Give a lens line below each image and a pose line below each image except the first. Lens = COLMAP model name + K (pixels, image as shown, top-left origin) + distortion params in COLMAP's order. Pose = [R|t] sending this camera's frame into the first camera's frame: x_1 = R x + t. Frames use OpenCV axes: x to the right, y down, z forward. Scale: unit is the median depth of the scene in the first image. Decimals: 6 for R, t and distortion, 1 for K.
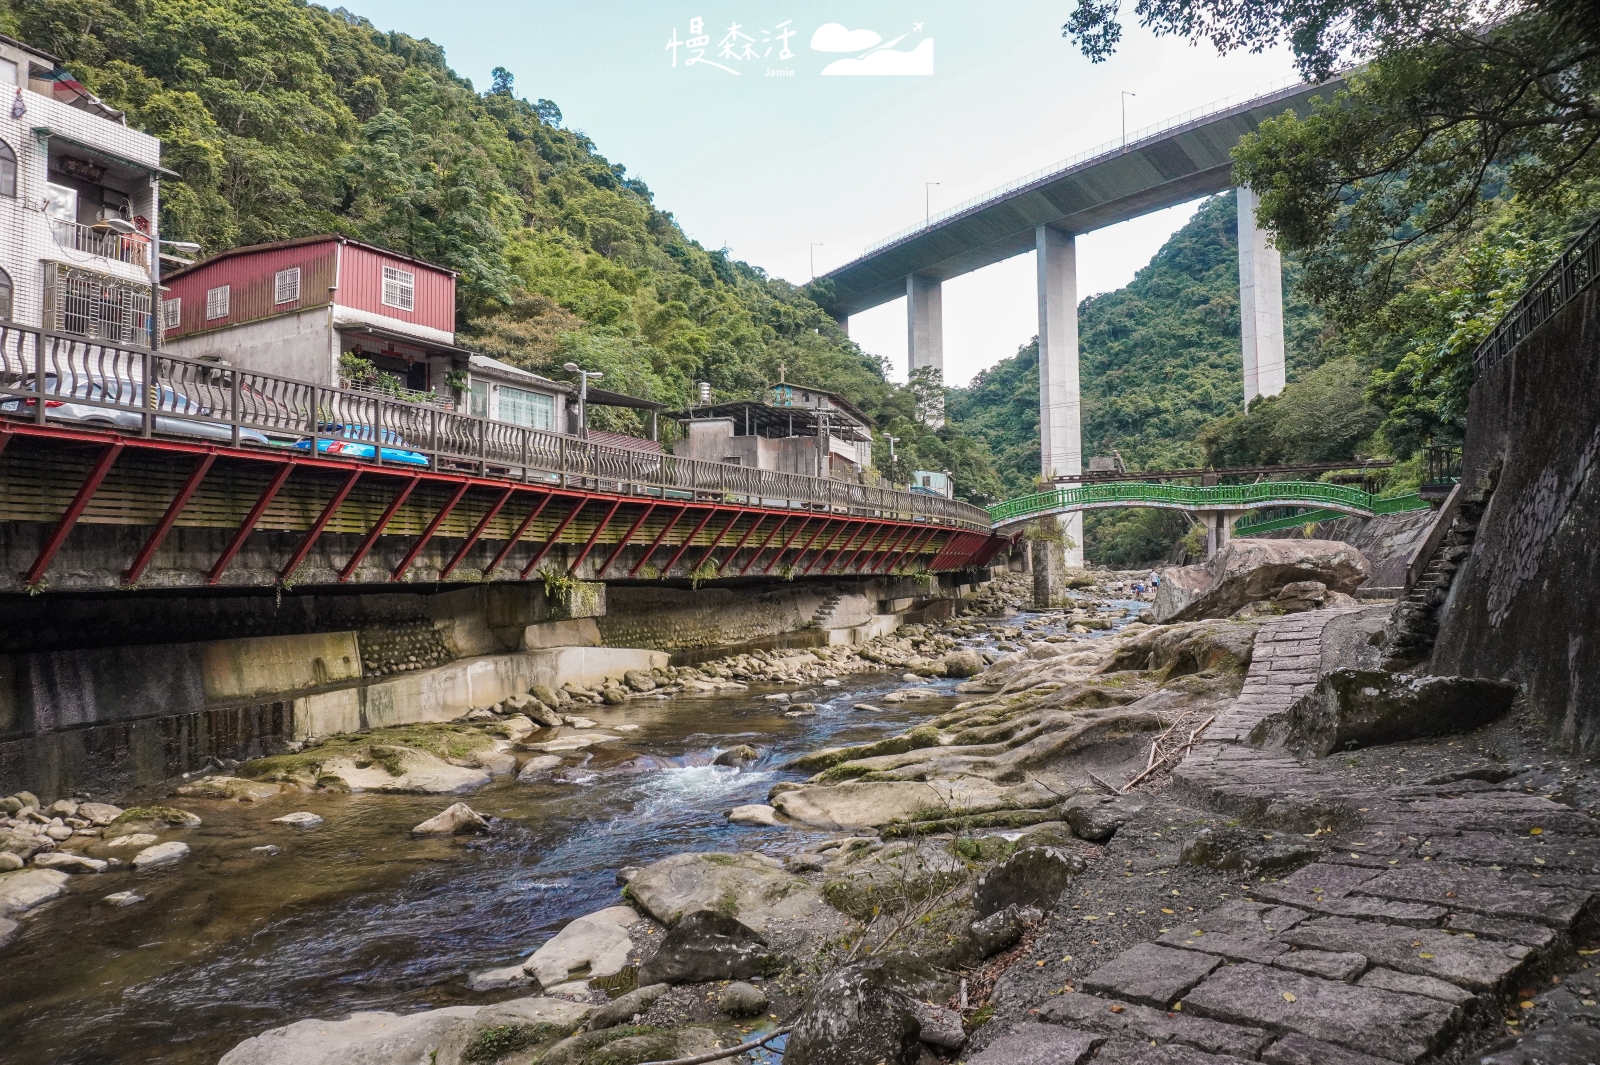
lens RADIAL K [[1106.1, 0, 799.9], [0, 1106.1, 532.6], [0, 0, 1]] dist [-0.000709, -0.000159]
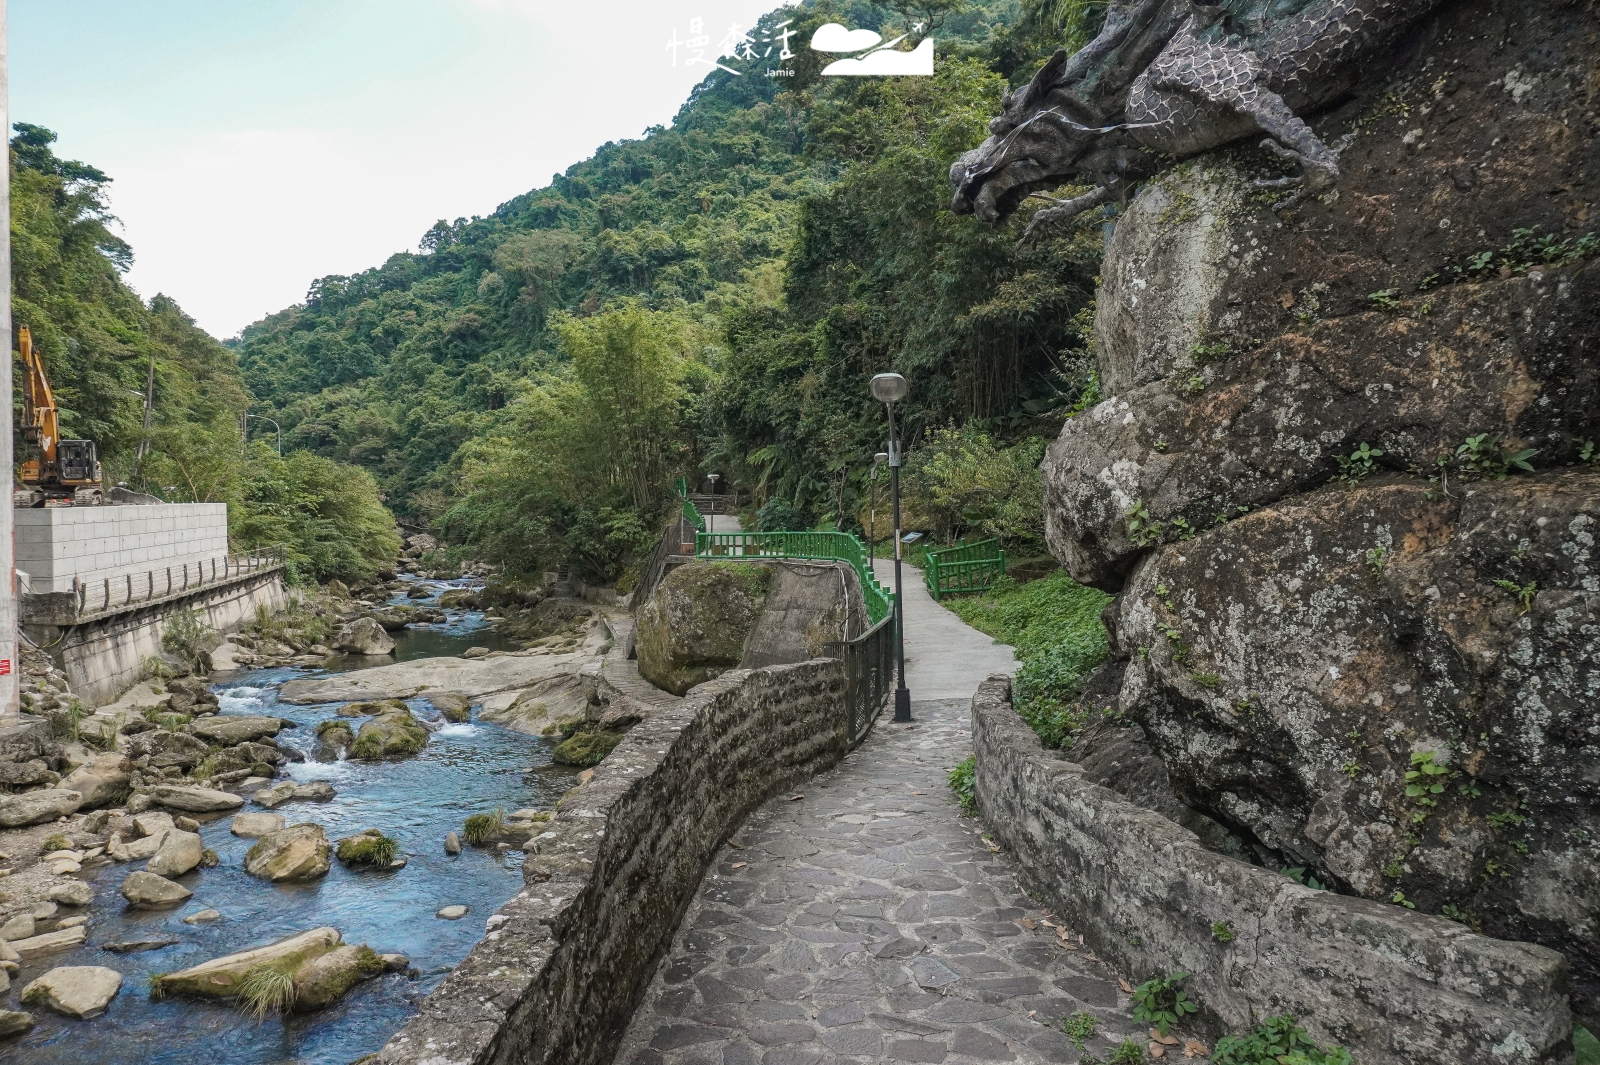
lens RADIAL K [[1106.1, 0, 800.3], [0, 1106.1, 530.4], [0, 0, 1]] dist [-0.000709, -0.000159]
pose [[0.924302, 0.003447, 0.381647, 0.160840], [-0.023465, 0.998581, 0.047811, -0.002258], [-0.380940, -0.053147, 0.923071, 0.441538]]
